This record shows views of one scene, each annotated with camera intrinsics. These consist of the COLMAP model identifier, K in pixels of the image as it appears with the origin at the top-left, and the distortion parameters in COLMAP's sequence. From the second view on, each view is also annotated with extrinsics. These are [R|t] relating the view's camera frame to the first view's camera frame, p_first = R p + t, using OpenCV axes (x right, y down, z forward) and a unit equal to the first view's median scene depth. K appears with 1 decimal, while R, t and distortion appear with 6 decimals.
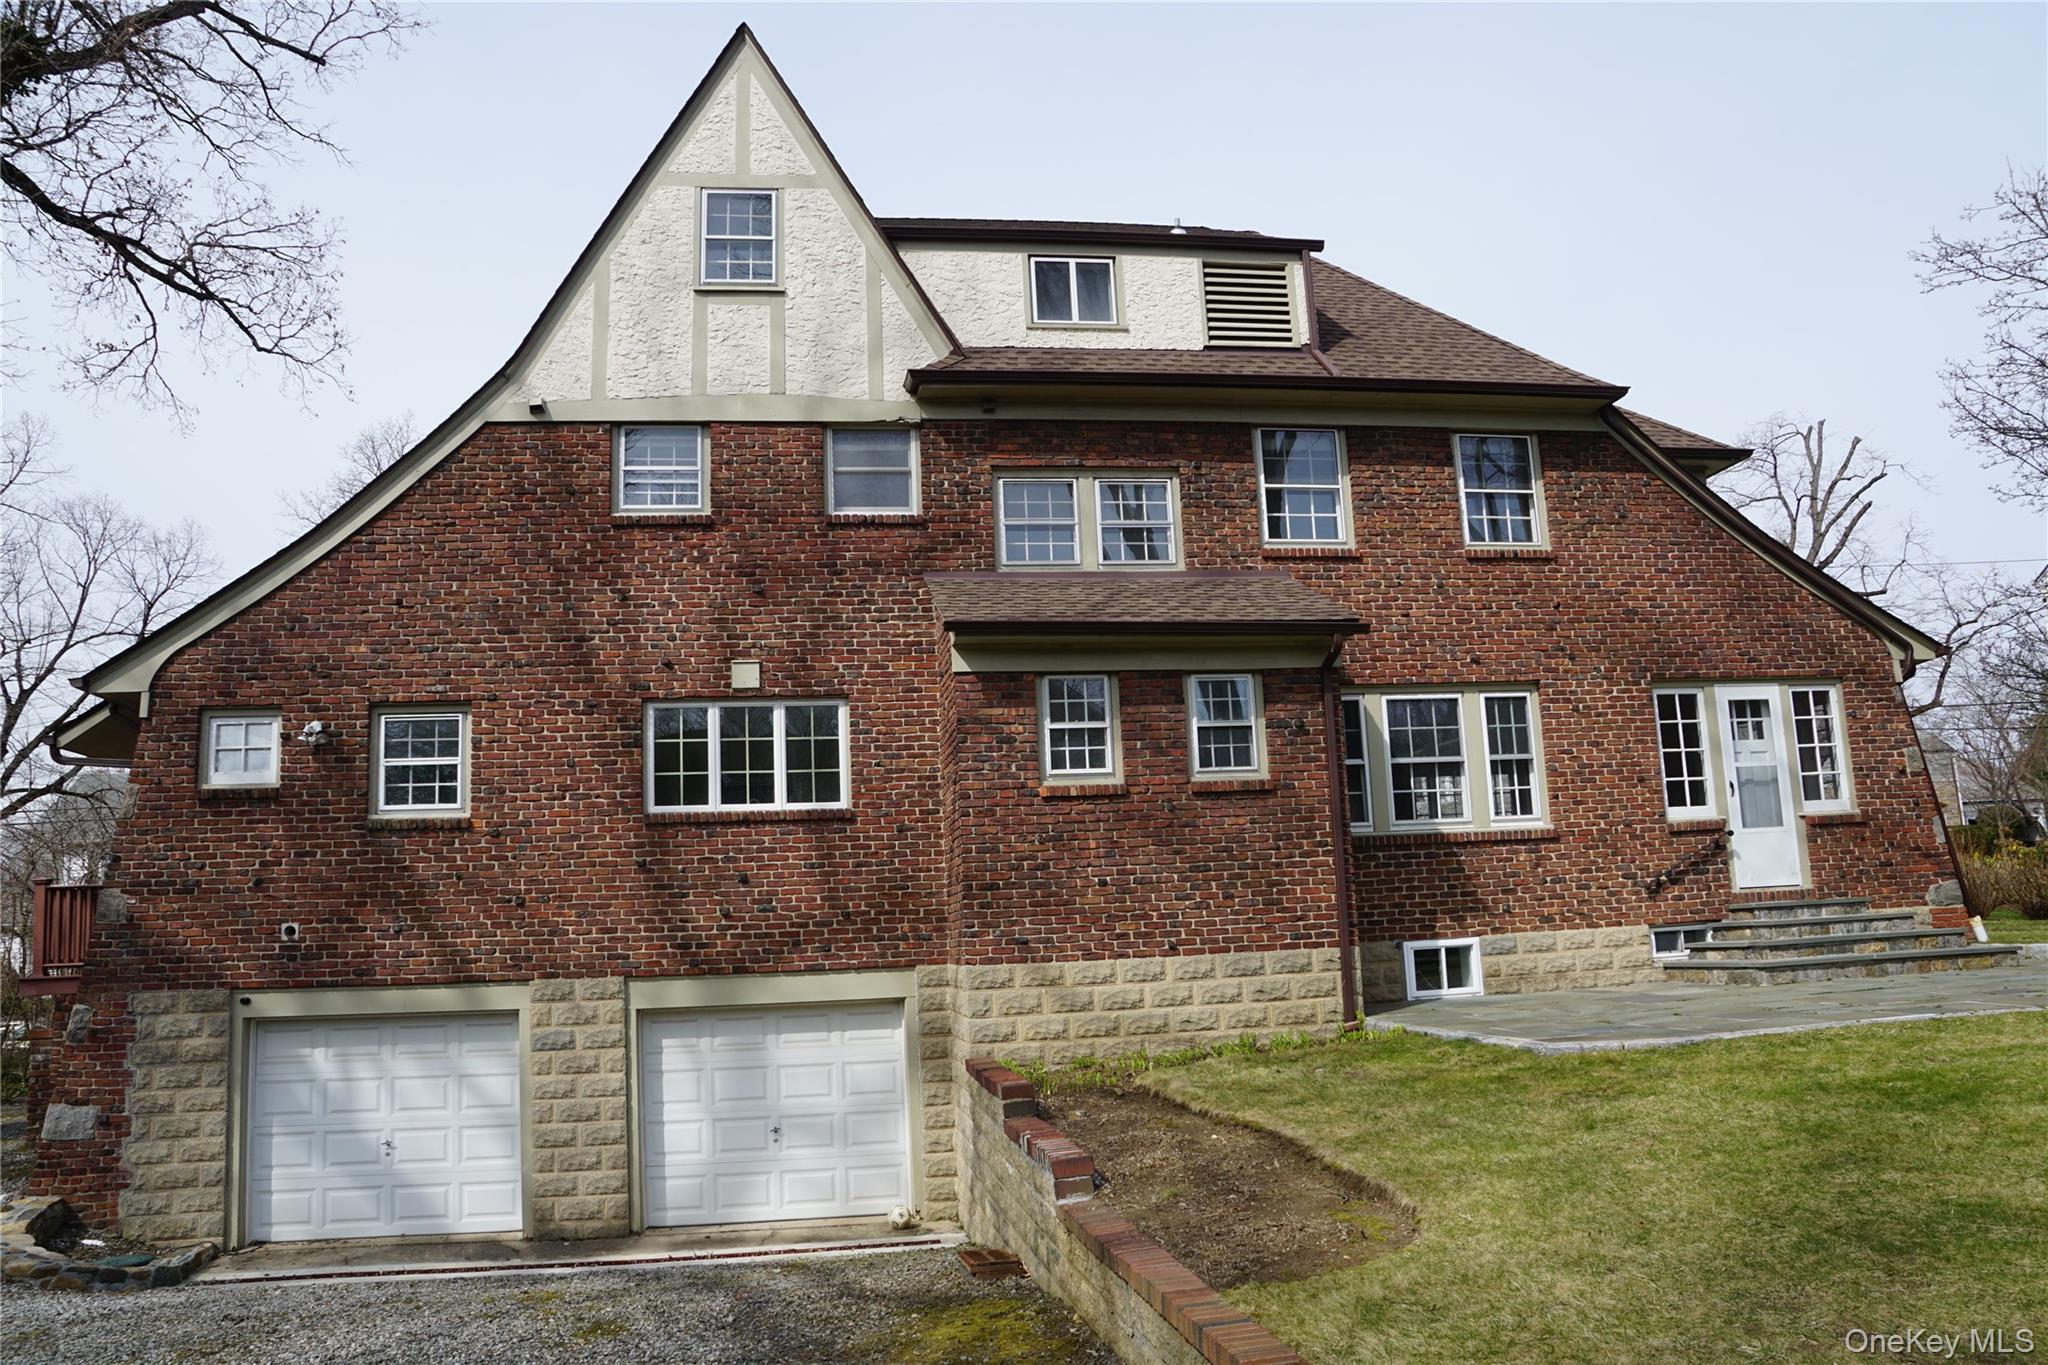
lens RADIAL K [[1464.1, 0, 1024.0], [0, 1464.1, 682.5], [0, 0, 1]] dist [-0.166499, 0.120031]
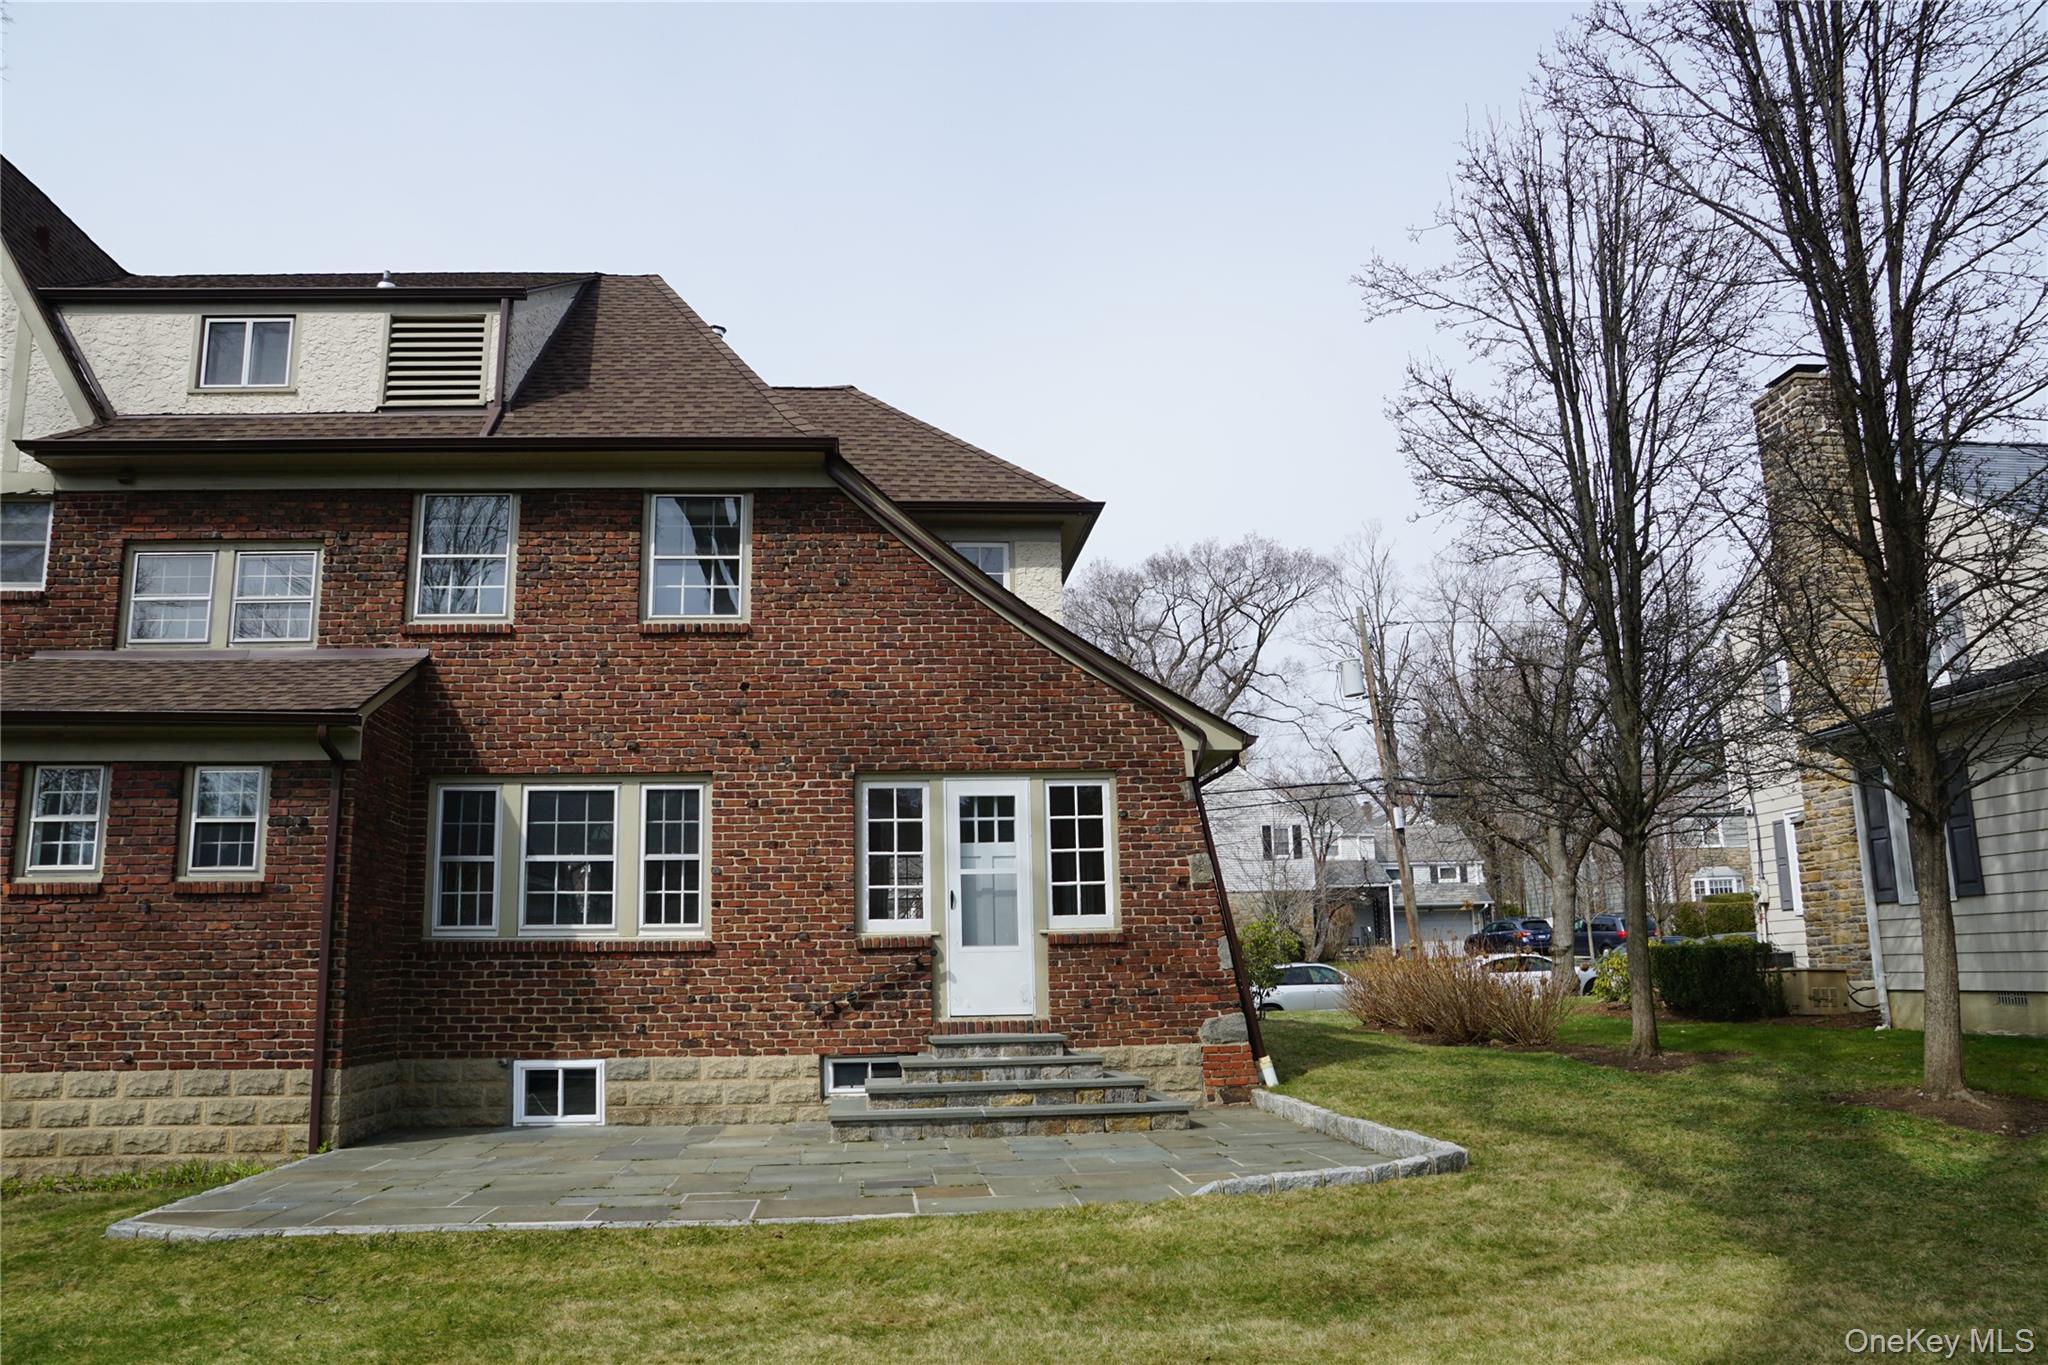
lens RADIAL K [[1464.1, 0, 1024.0], [0, 1464.1, 682.5], [0, 0, 1]] dist [-0.166499, 0.120031]
pose [[0.998530, 0.008029, -0.053606, 0.605484], [-0.009320, 0.999671, -0.023892, -0.037156], [0.053397, 0.024356, 0.998276, 0.116153]]
